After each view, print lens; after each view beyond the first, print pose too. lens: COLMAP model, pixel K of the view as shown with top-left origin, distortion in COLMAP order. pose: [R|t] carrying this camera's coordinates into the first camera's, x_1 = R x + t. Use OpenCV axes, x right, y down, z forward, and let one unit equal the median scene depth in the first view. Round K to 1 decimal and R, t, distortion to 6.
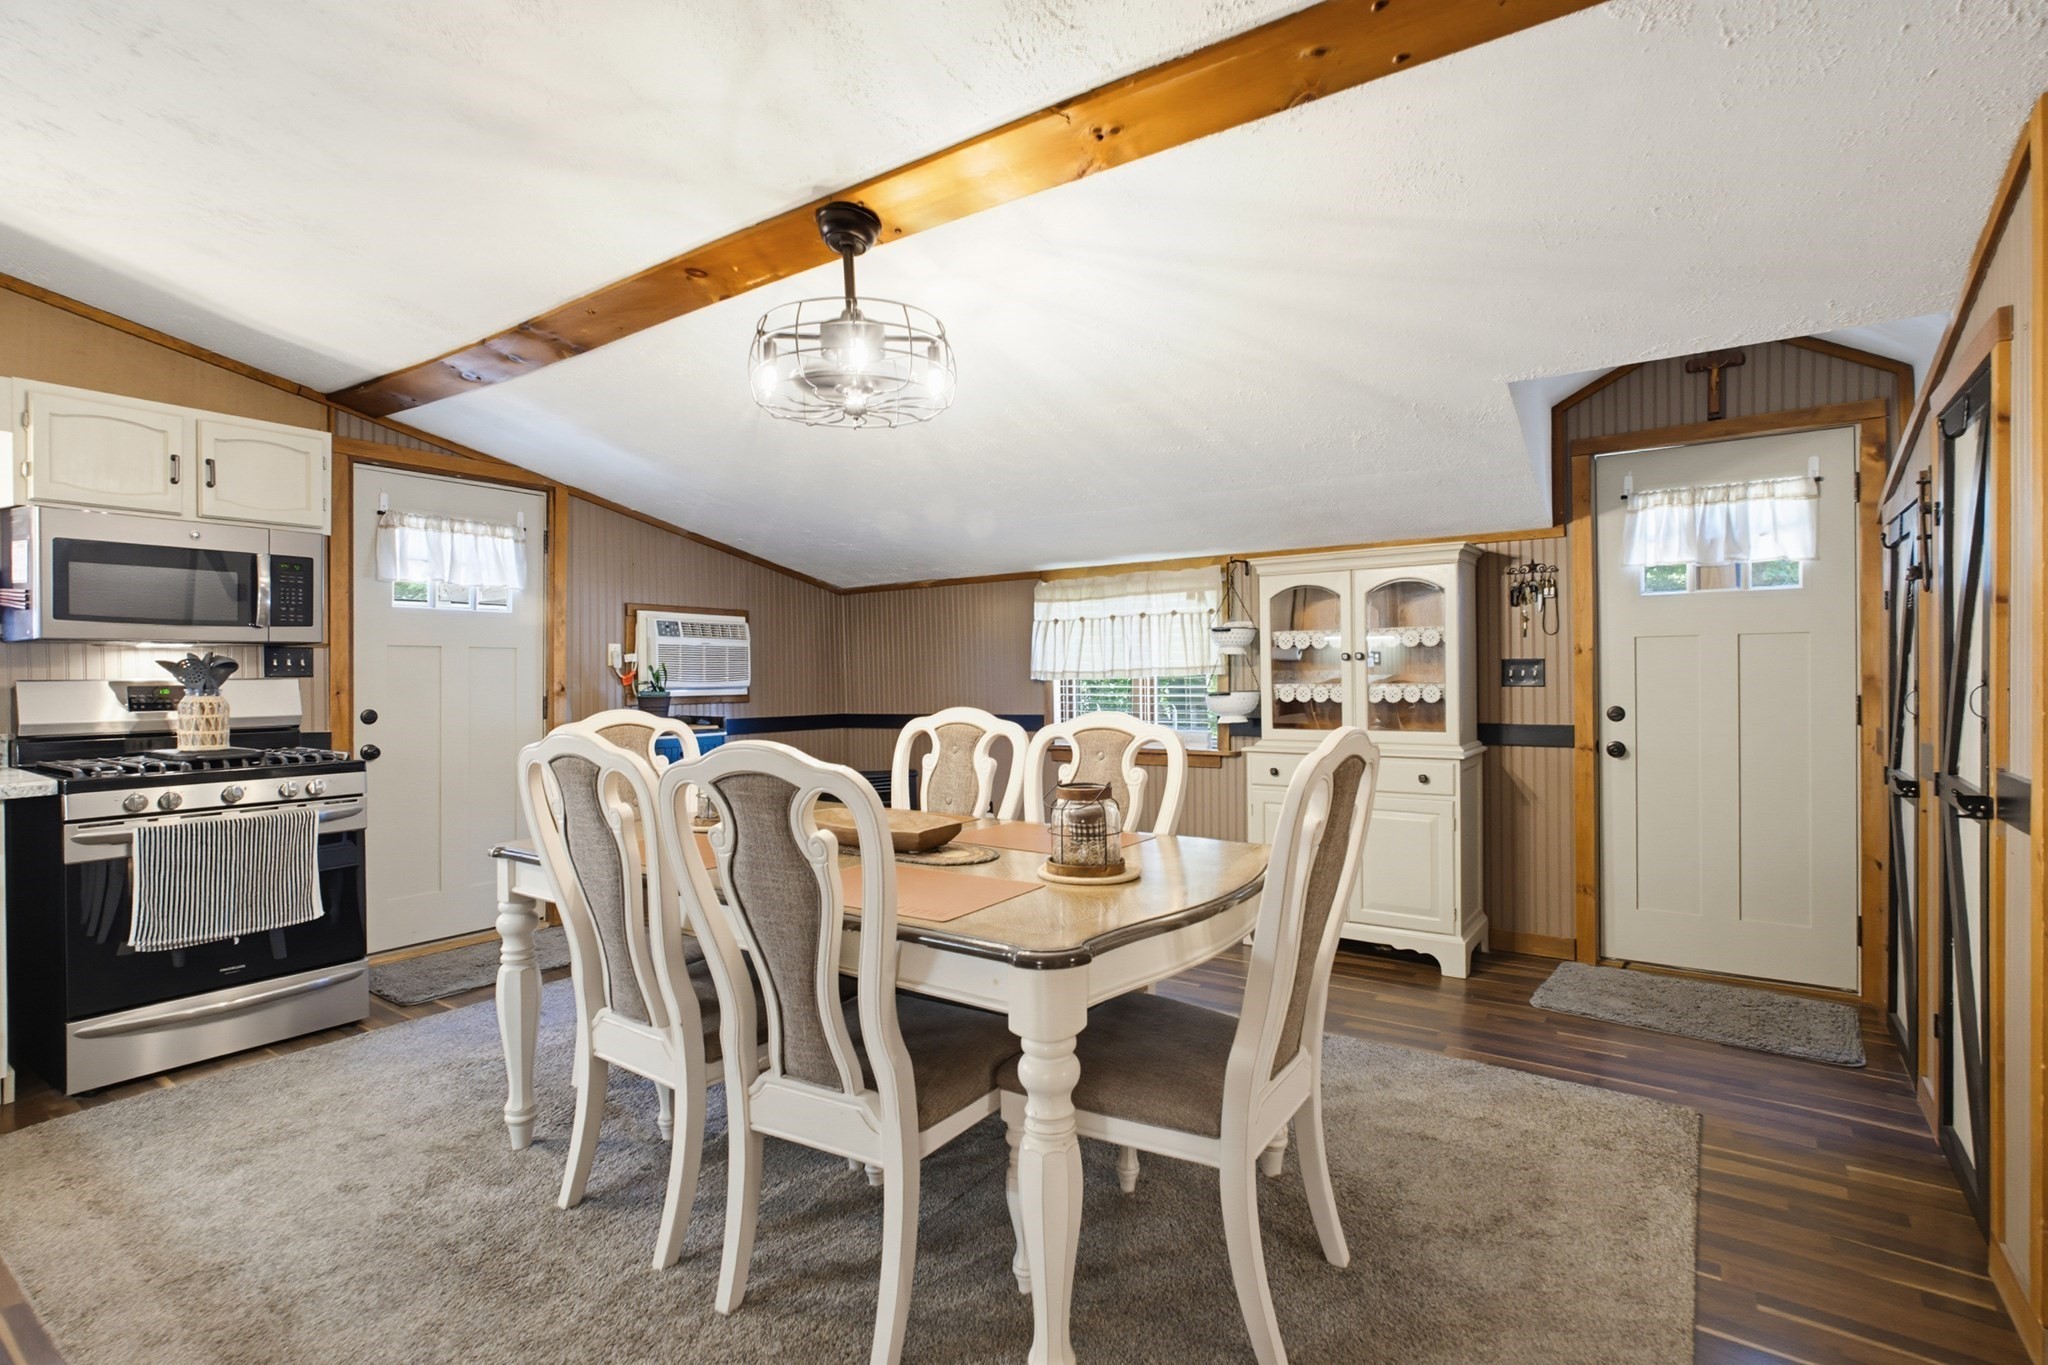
lens RADIAL K [[998.0, 0, 1038.6], [0, 998.0, 674.8], [0, 0, 1]] dist [-0.001558, 0.000397]
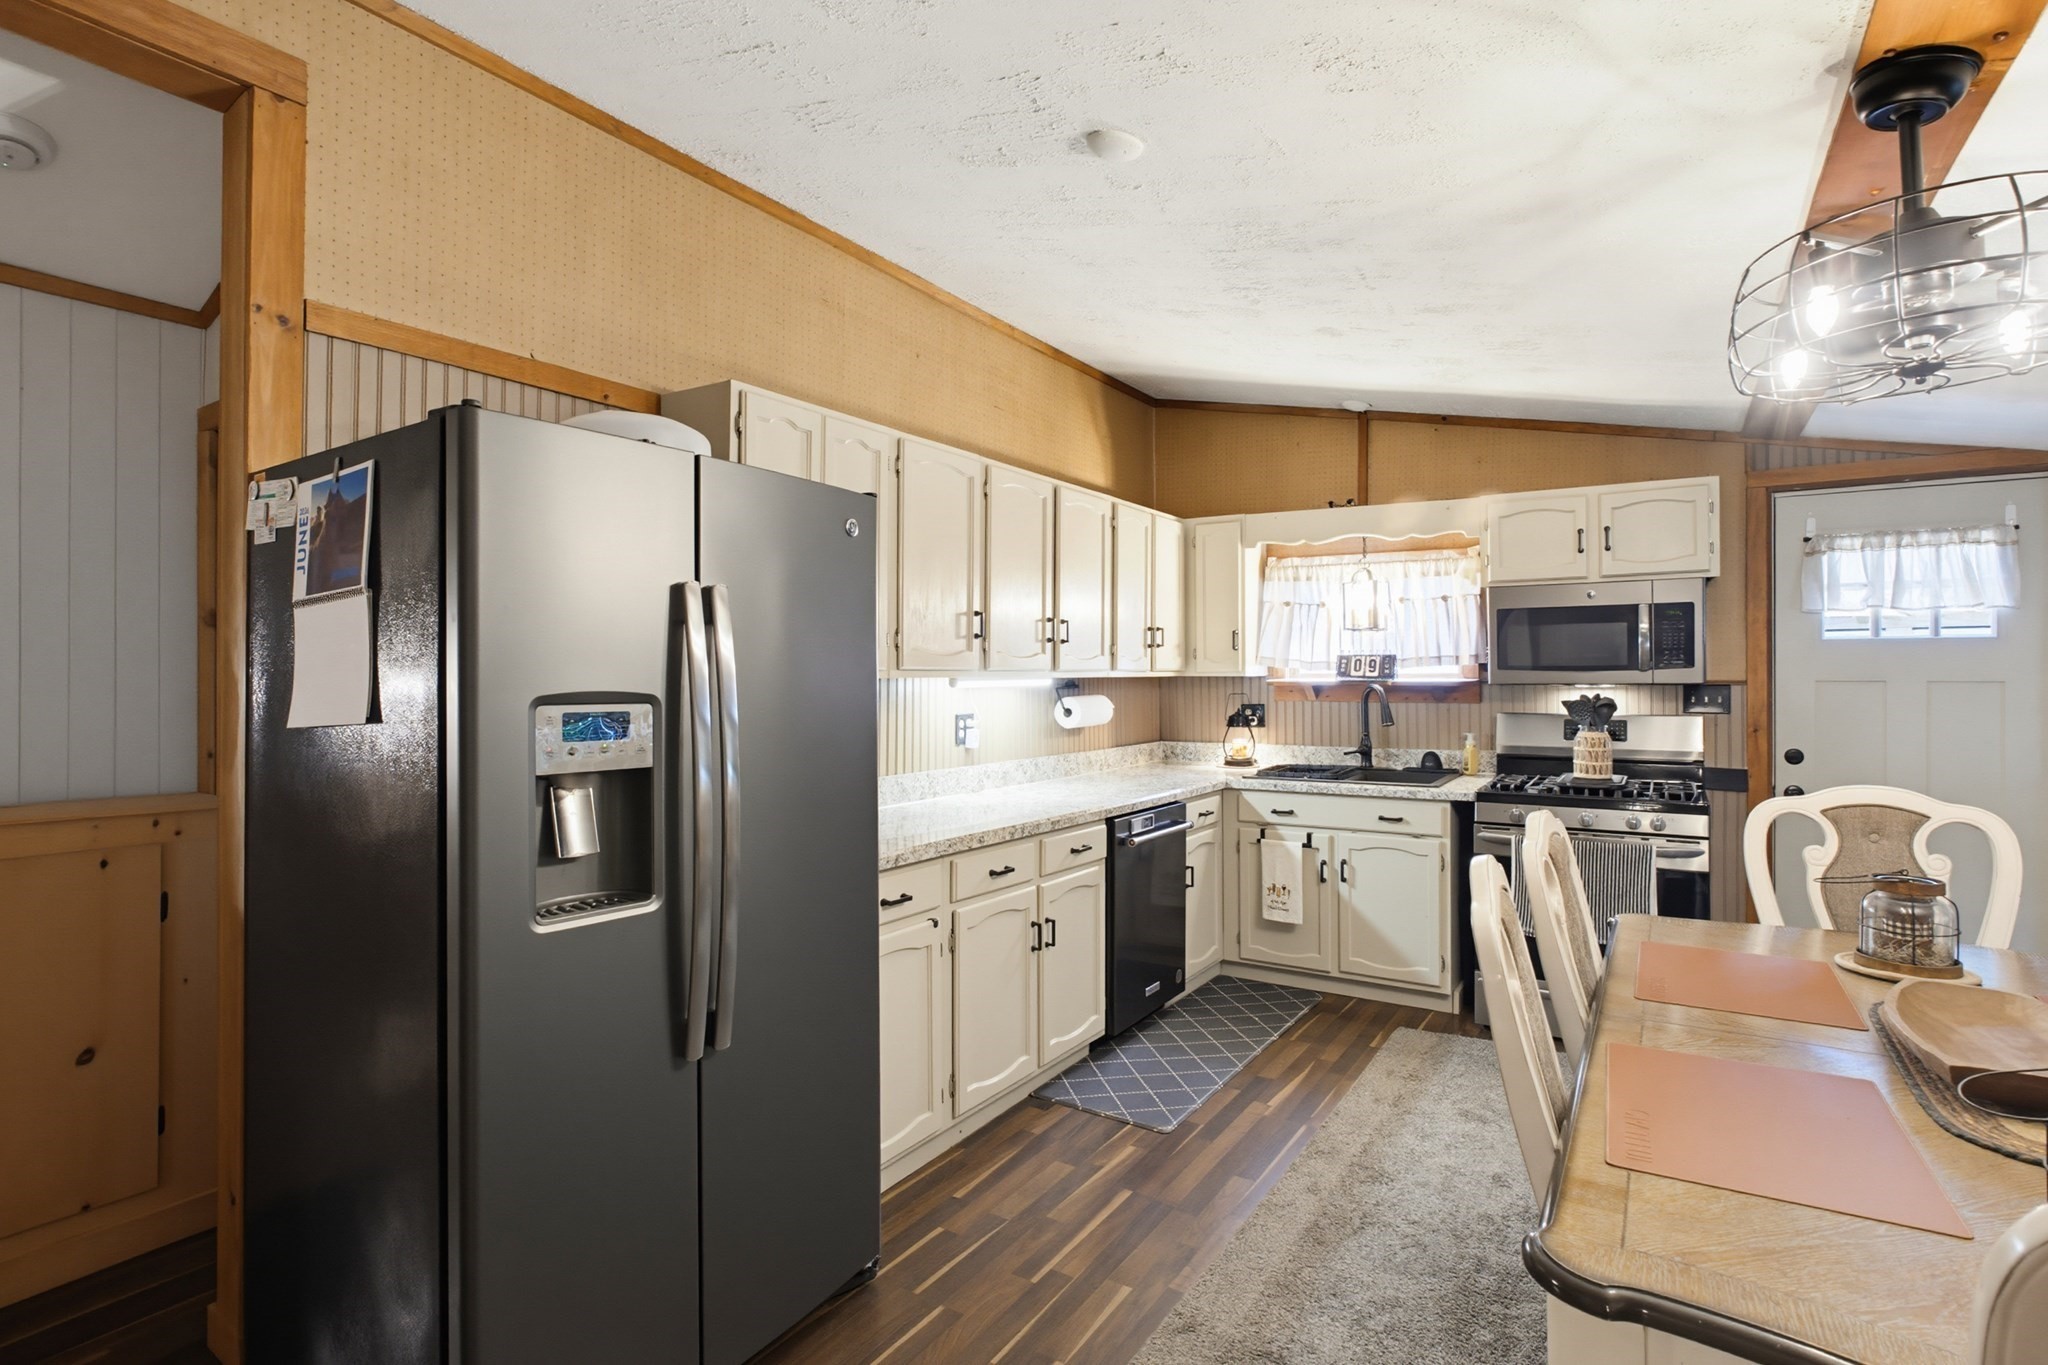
lens RADIAL K [[998.0, 0, 1038.6], [0, 998.0, 674.8], [0, 0, 1]] dist [-0.001558, 0.000397]
pose [[0.042460, 0.004506, -0.999088, 0.345758], [0.003787, 0.999982, 0.004671, -0.059973], [0.999091, -0.003982, 0.042442, 0.336194]]
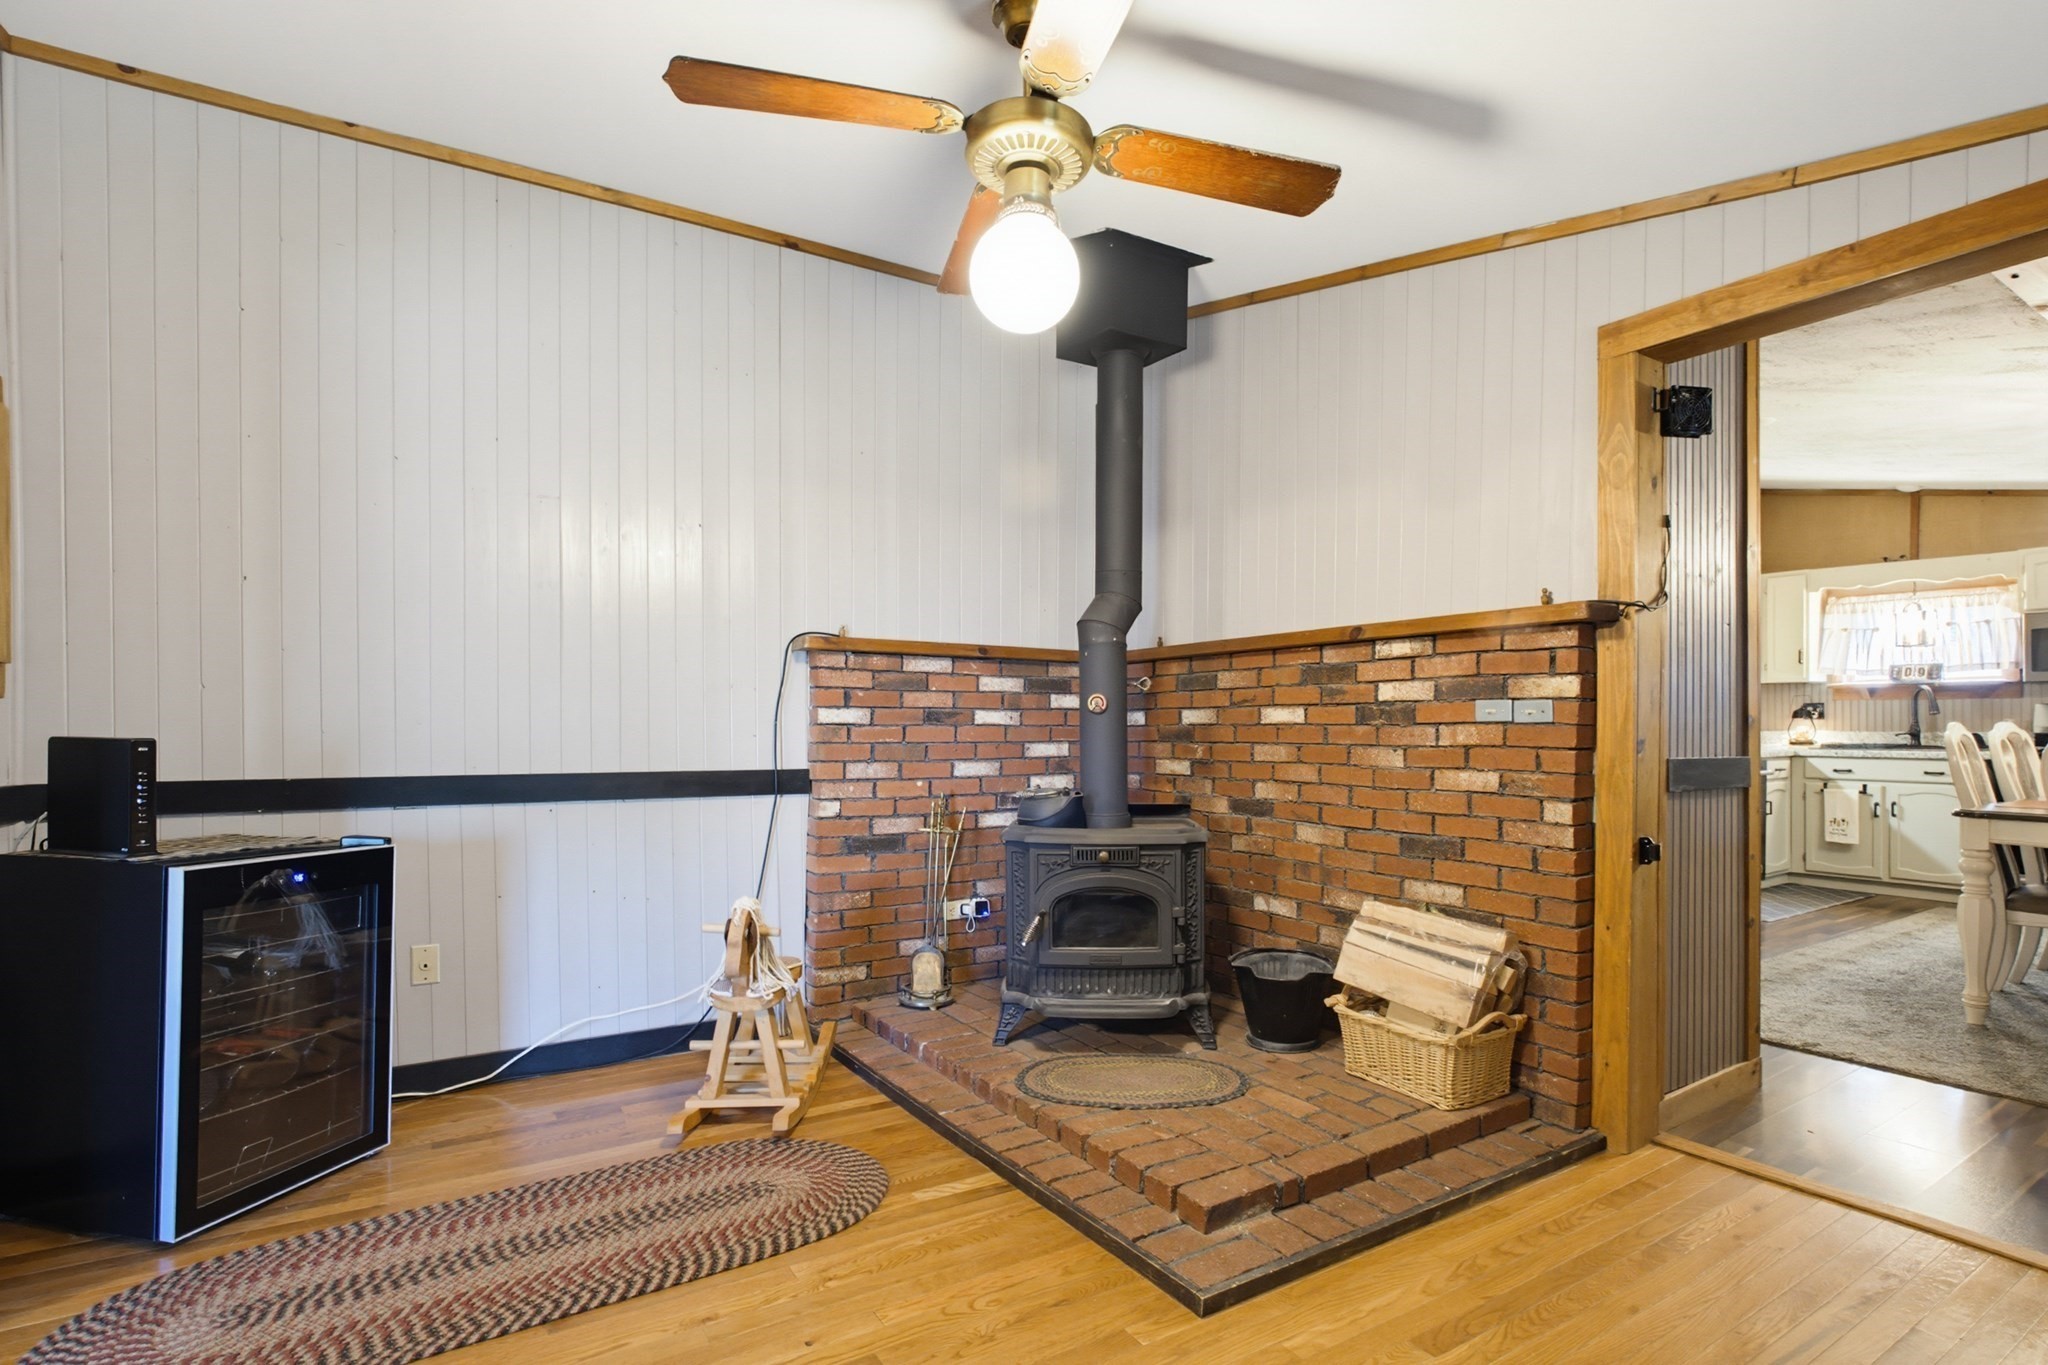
lens RADIAL K [[1024.7, 0, 1021.0], [0, 1024.7, 726.1], [0, 0, 1]] dist [-0.000591, 0.000570]
pose [[-0.366244, 0.008712, -0.930478, 1.623207], [0.003384, 0.999962, 0.008031, 0.029213], [0.930513, -0.000208, -0.366259, -0.089767]]
